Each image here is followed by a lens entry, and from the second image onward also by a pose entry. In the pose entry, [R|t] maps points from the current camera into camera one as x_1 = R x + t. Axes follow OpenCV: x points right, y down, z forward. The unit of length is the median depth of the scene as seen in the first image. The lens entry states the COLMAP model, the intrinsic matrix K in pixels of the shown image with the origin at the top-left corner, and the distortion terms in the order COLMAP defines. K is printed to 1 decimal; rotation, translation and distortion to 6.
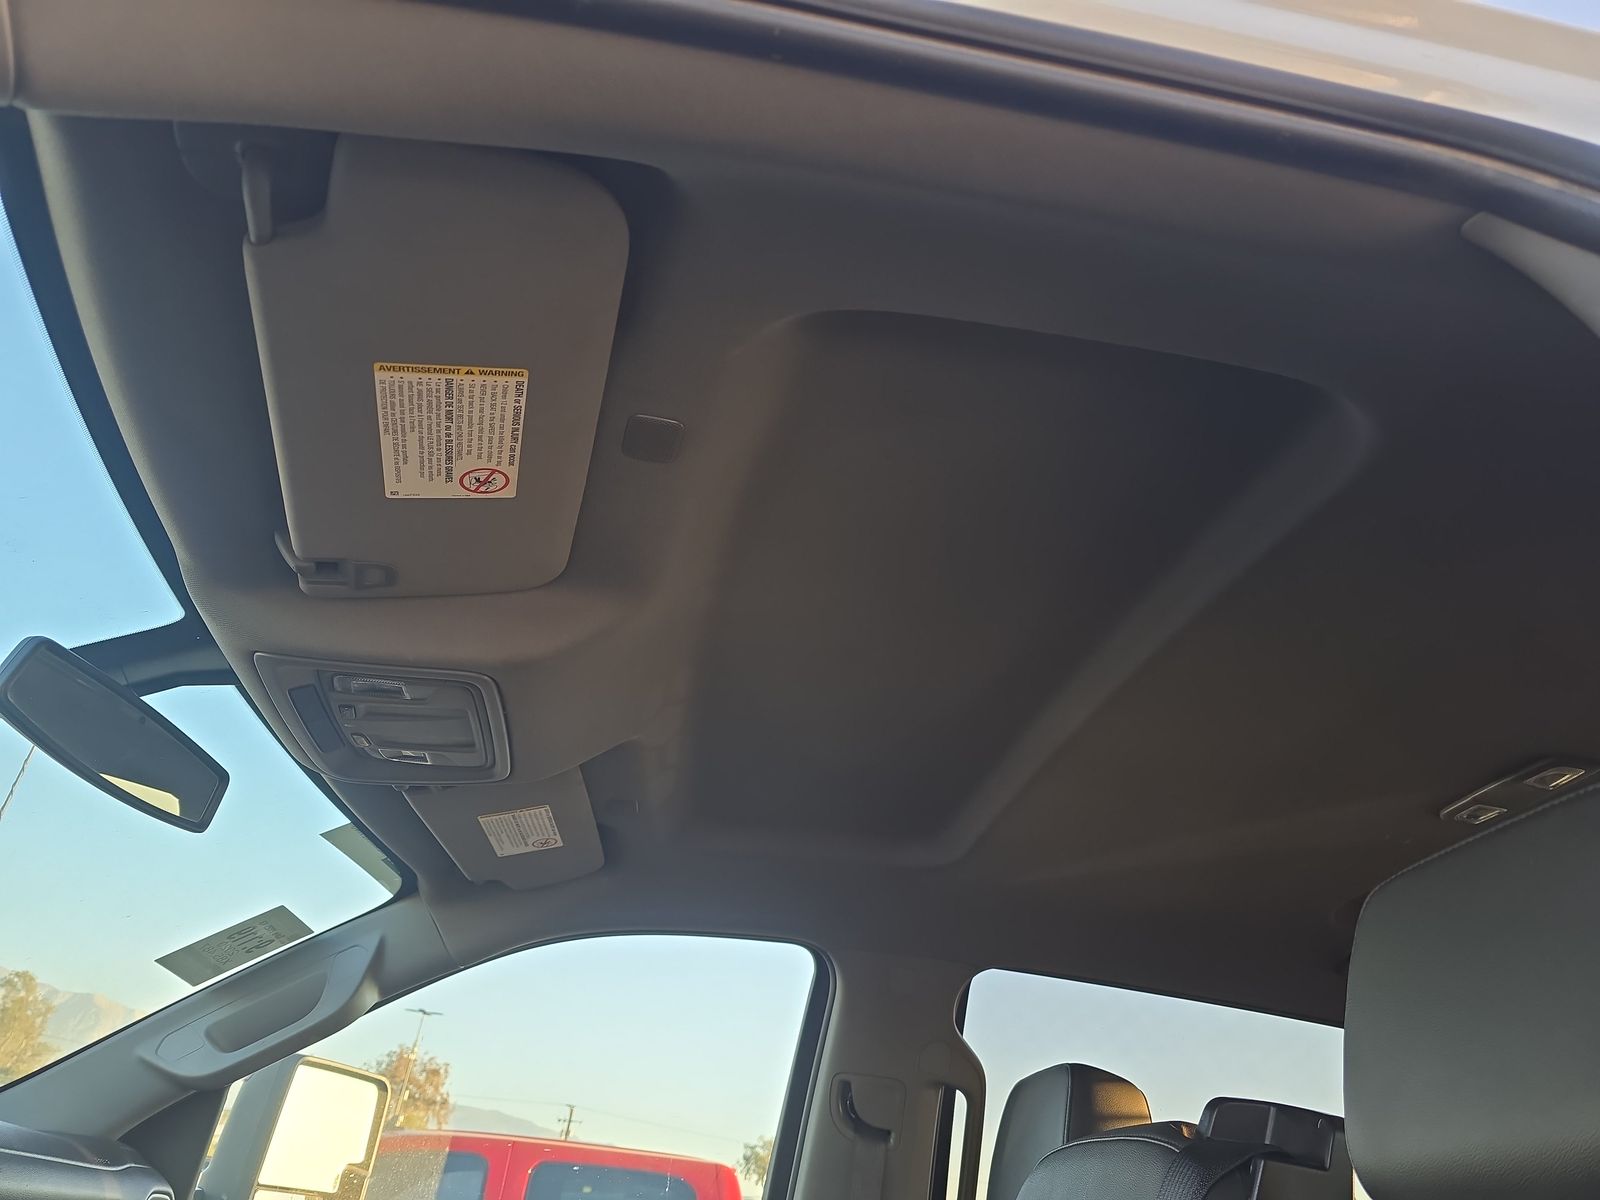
lens RADIAL K [[1084.1, 0, 800.0], [0, 1084.1, 600.0], [0, 0, 1]] dist [0.083856, -0.088611]
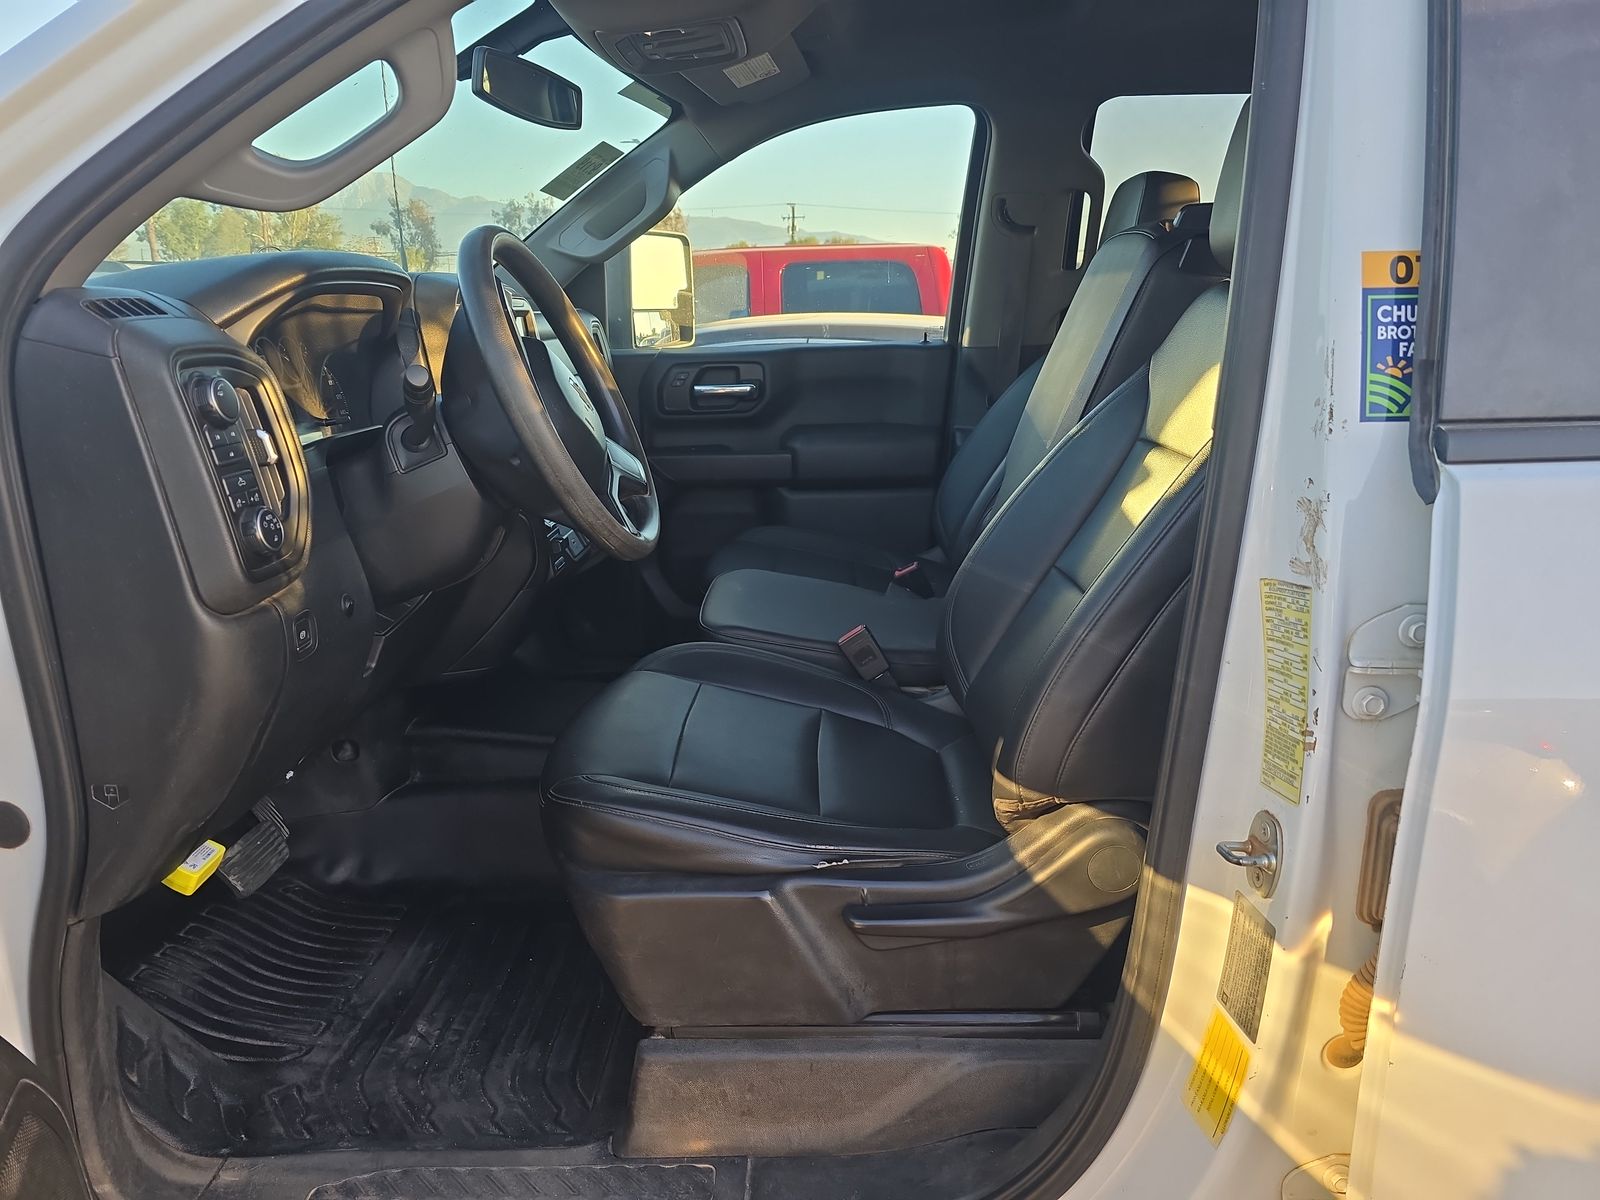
lens RADIAL K [[1052.9, 0, 722.0], [0, 1052.9, 604.6], [0, 0, 1]] dist [0.047585, -0.000769]
pose [[0.959526, -0.041886, -0.278488, 0.056436], [0.228956, 0.691819, 0.684810, -0.235831], [0.163979, -0.720855, 0.673409, -0.387453]]
